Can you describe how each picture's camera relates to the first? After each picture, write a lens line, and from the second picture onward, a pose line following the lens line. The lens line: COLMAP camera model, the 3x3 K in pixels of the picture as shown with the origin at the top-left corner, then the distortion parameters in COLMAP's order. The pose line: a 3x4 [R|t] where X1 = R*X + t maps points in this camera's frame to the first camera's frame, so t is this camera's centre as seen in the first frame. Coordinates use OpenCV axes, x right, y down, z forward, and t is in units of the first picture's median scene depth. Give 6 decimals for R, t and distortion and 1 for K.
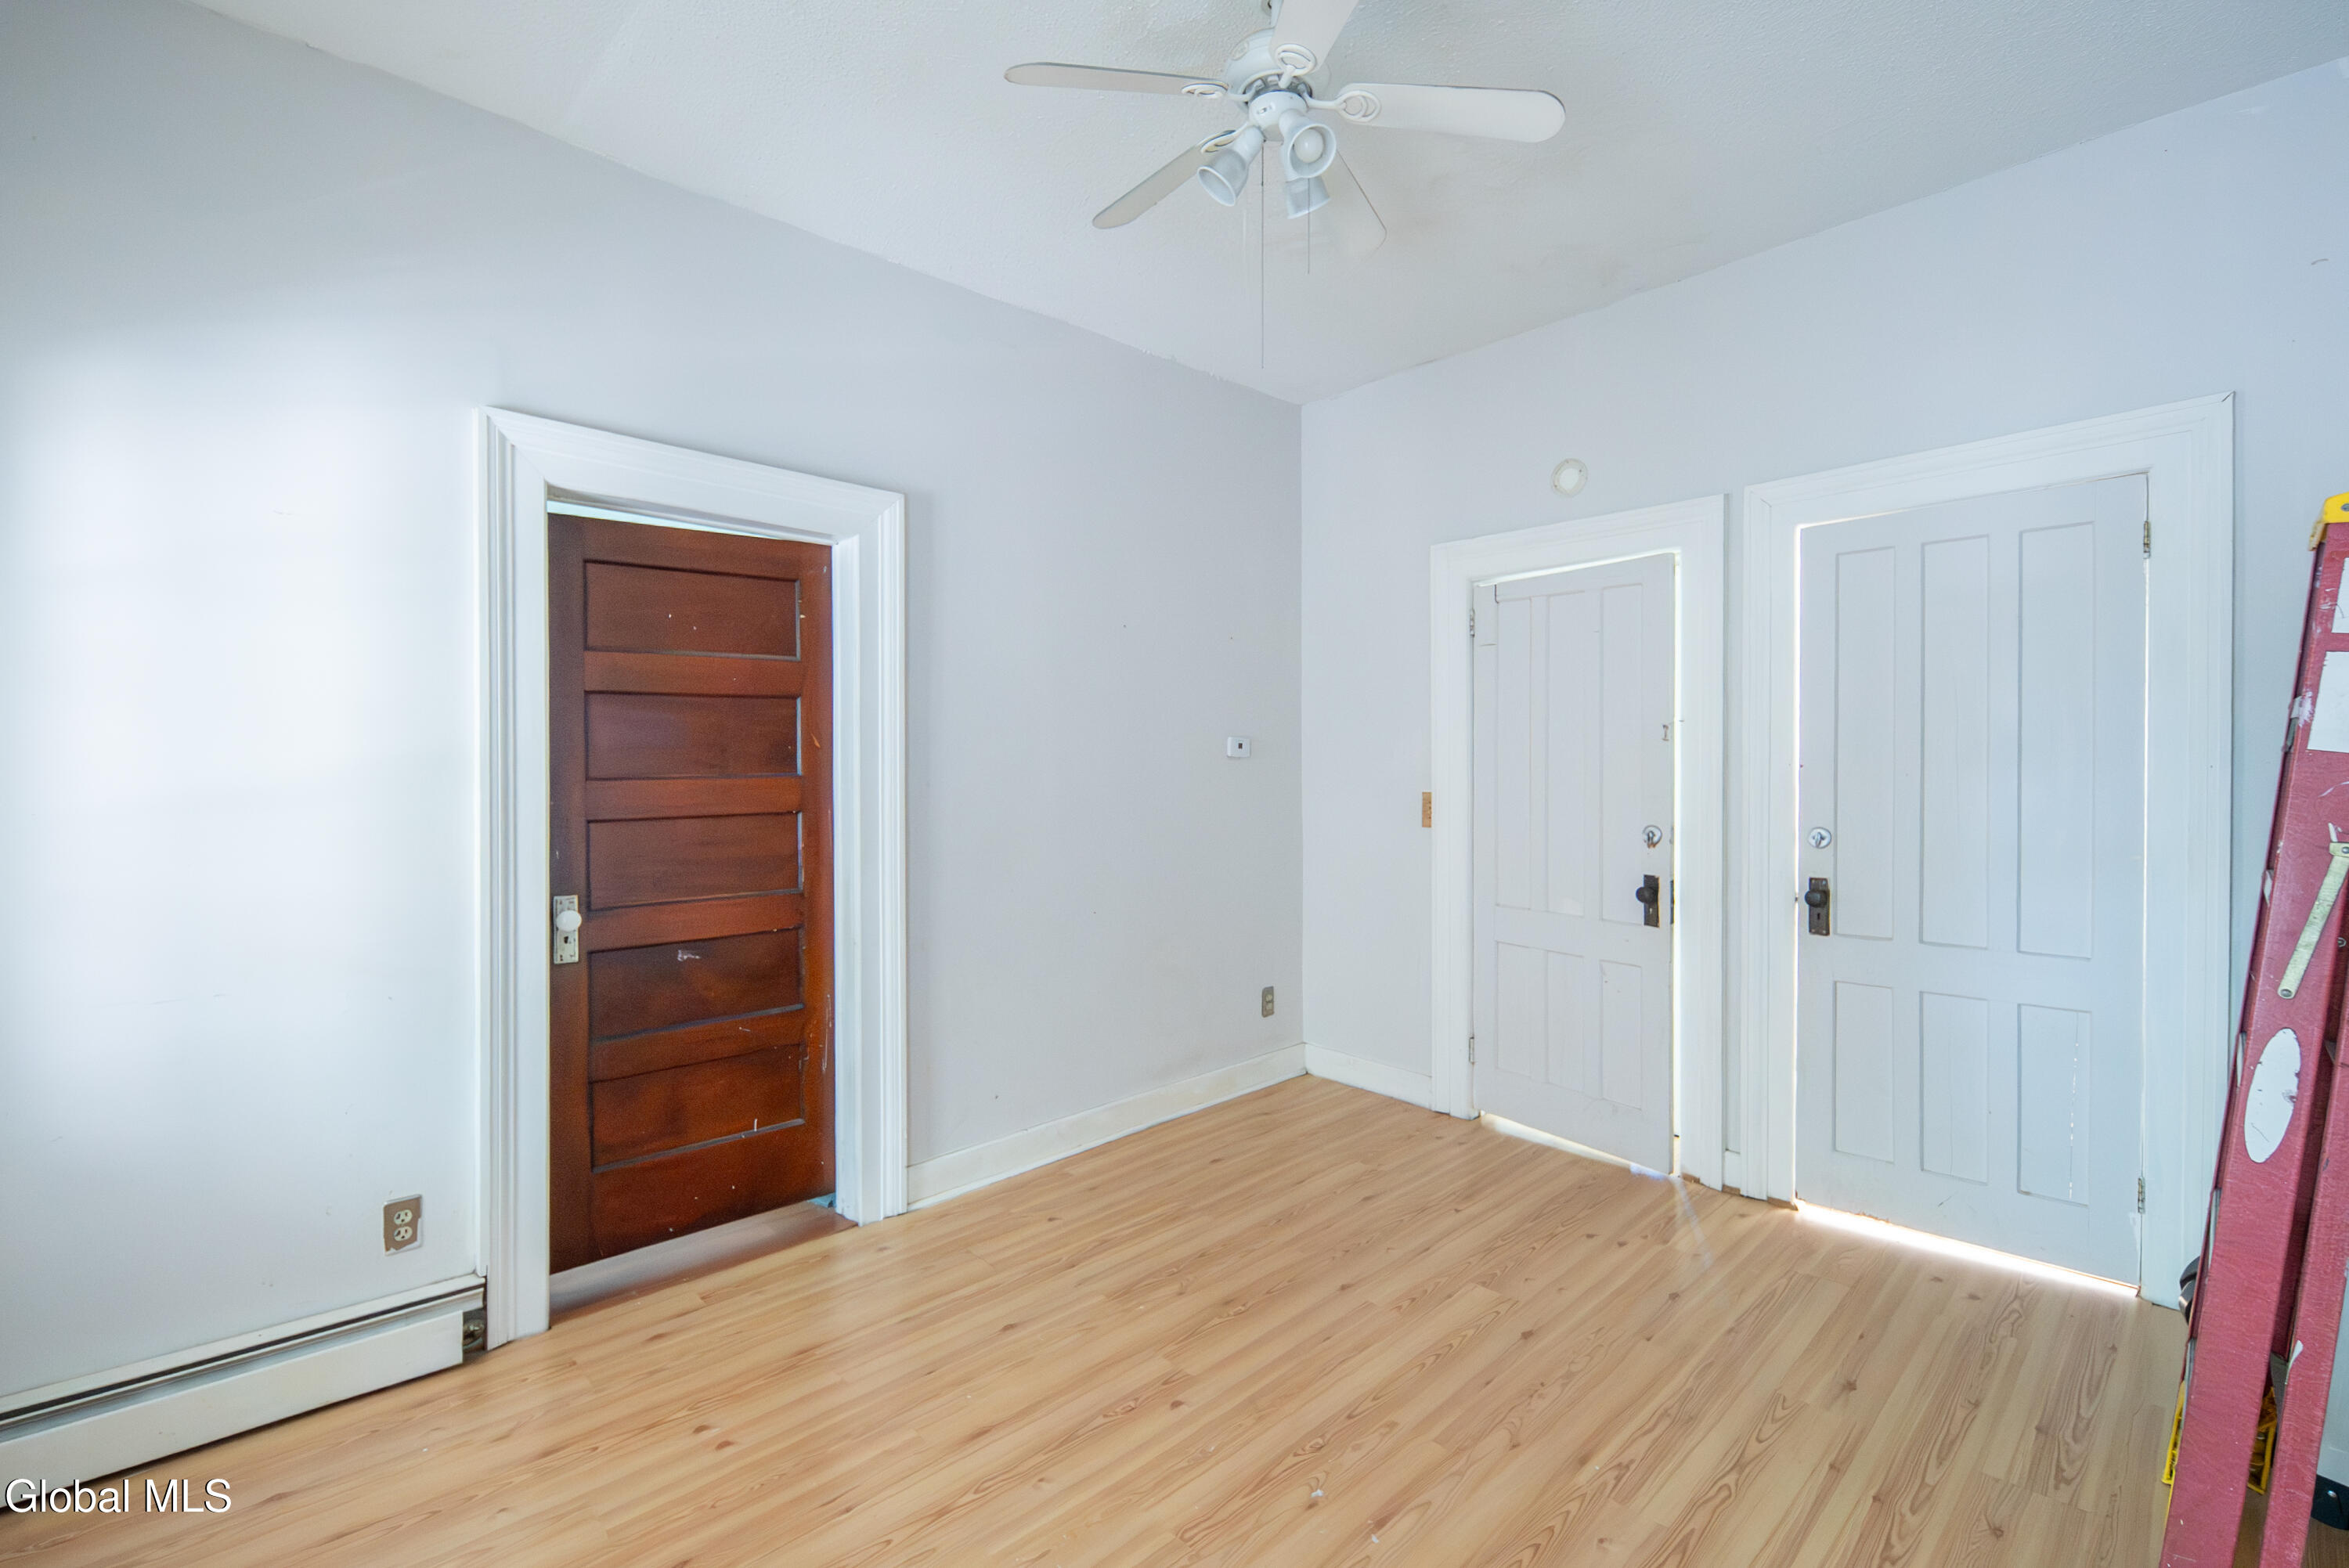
lens RADIAL K [[1022.2, 0, 1259.6], [0, 1022.2, 760.1], [0, 0, 1]] dist [0.000206, -0.000084]
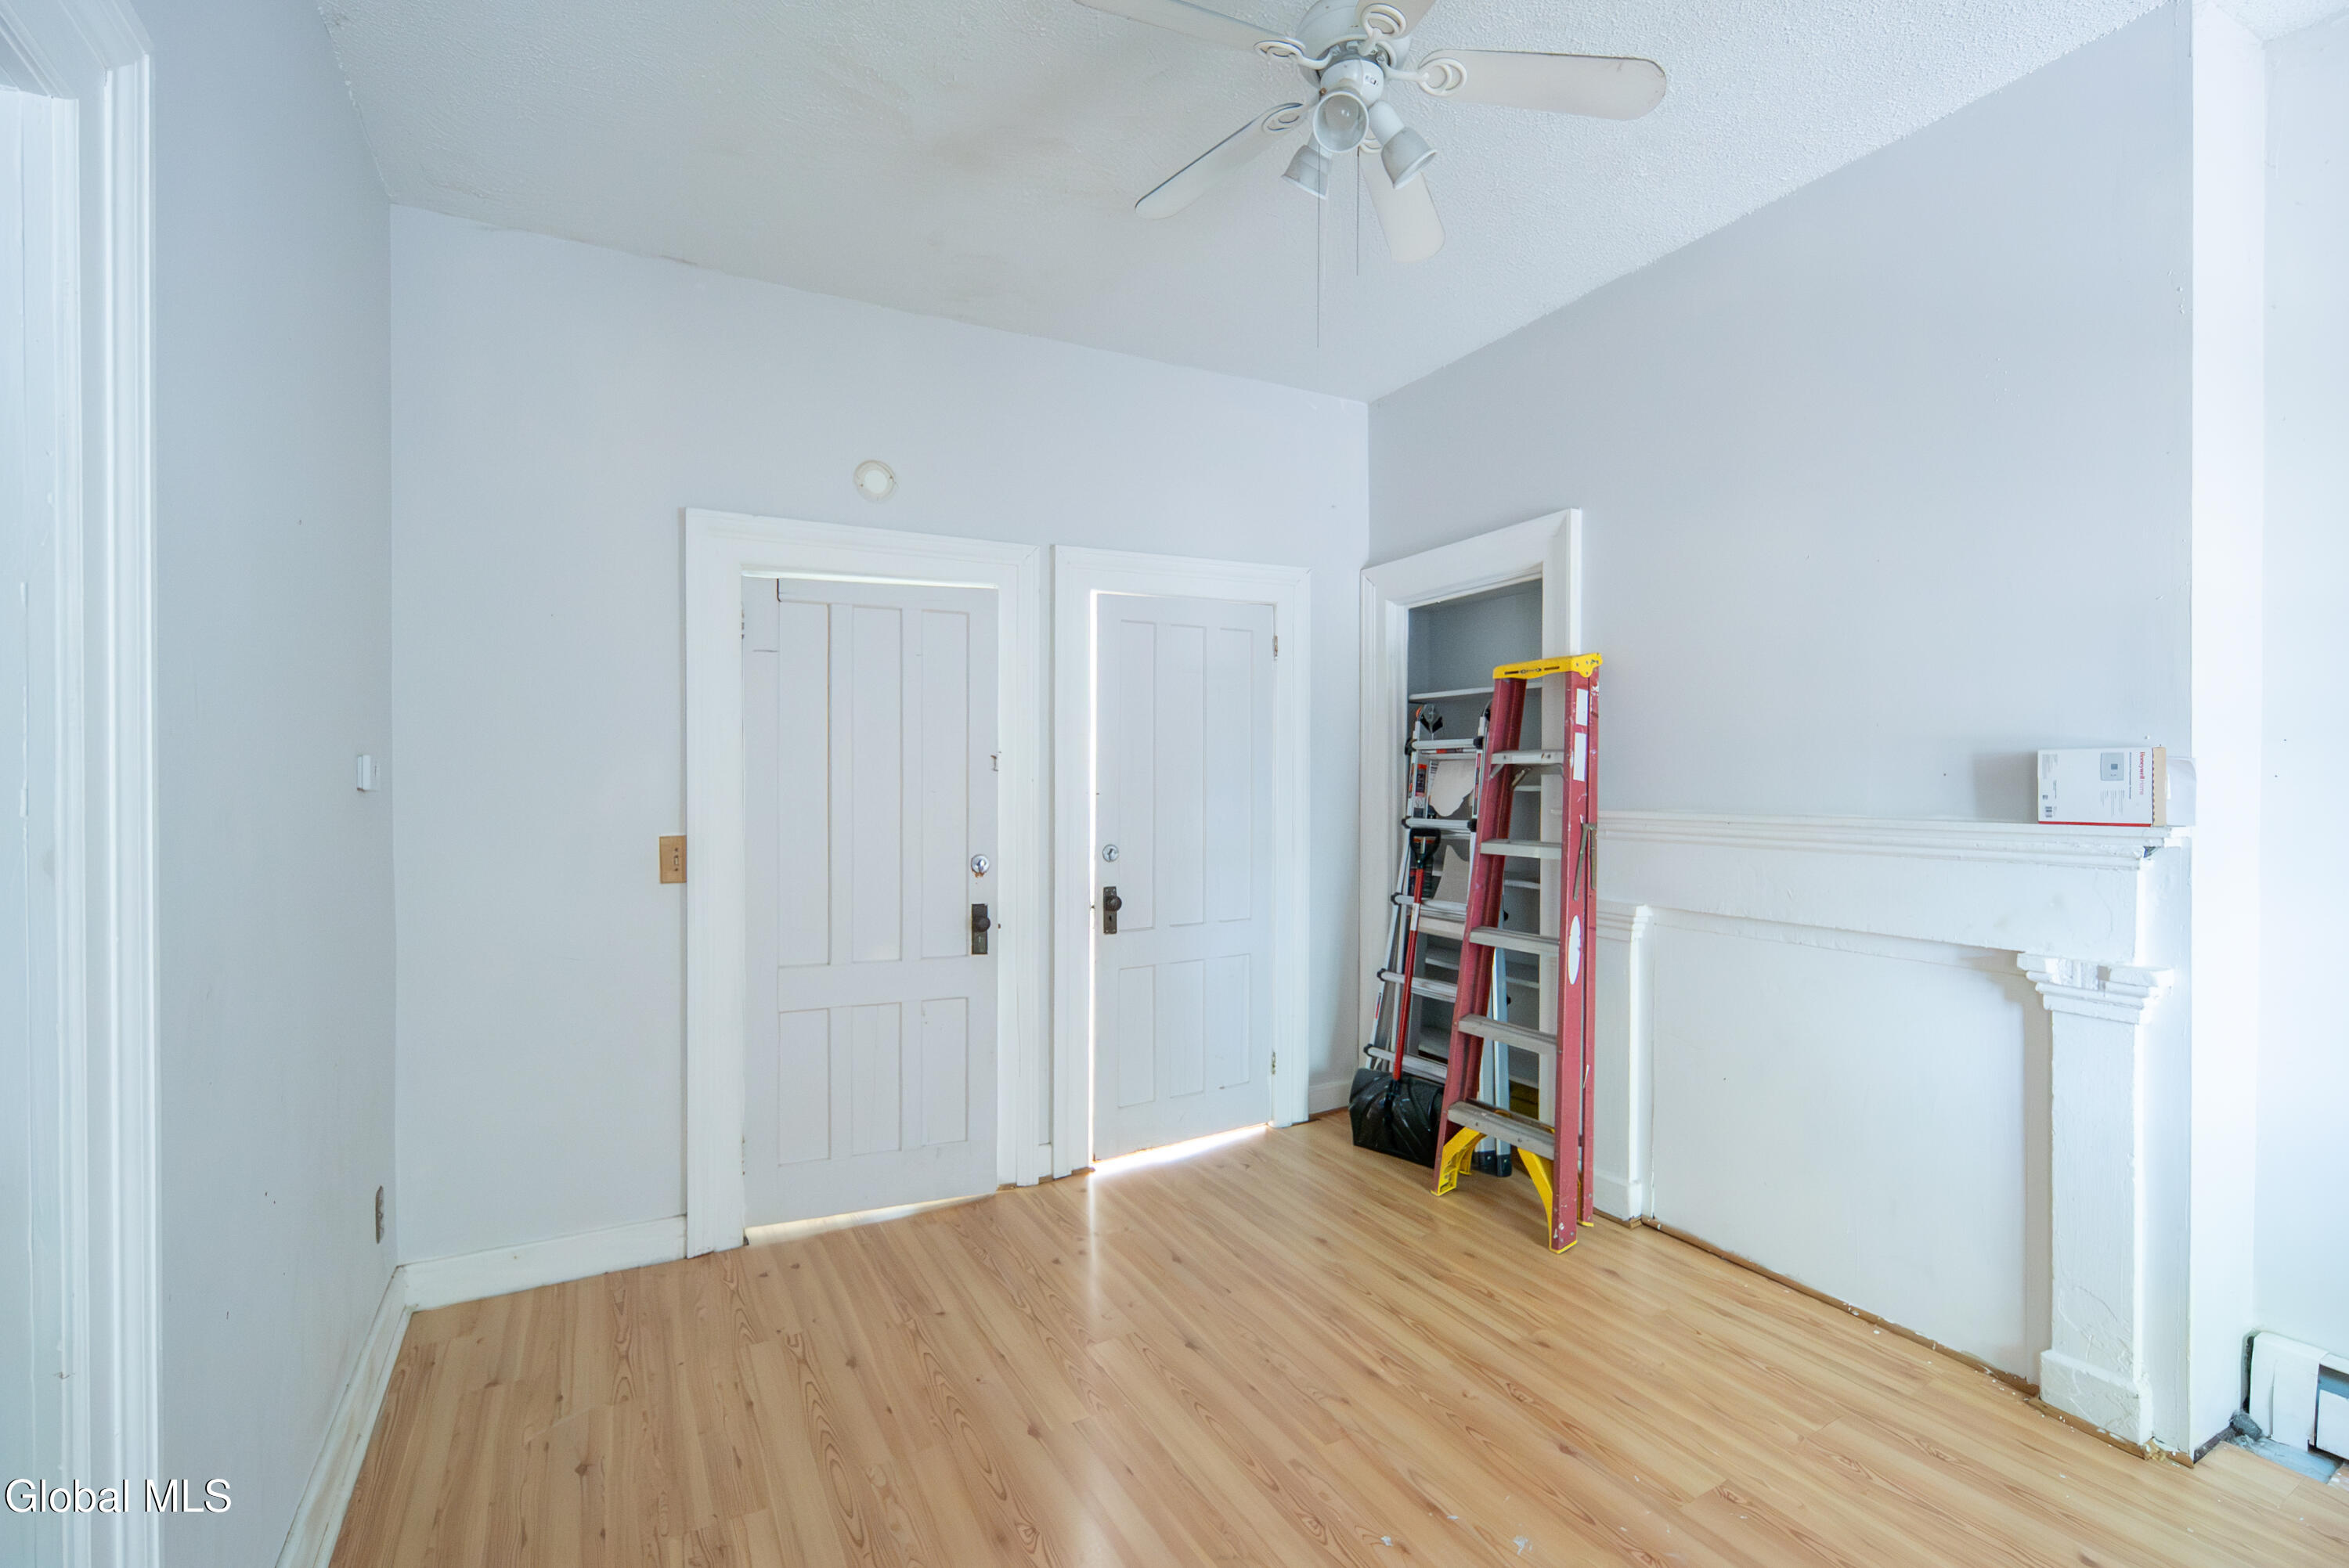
lens RADIAL K [[1035.9, 0, 1166.2], [0, 1035.9, 791.9], [0, 0, 1]] dist [0.002525, -0.000412]
pose [[0.293418, -0.006921, 0.955959, -0.559296], [0.009585, 0.999945, 0.004297, -0.000945], [-0.955936, 0.007902, 0.293468, 0.536643]]
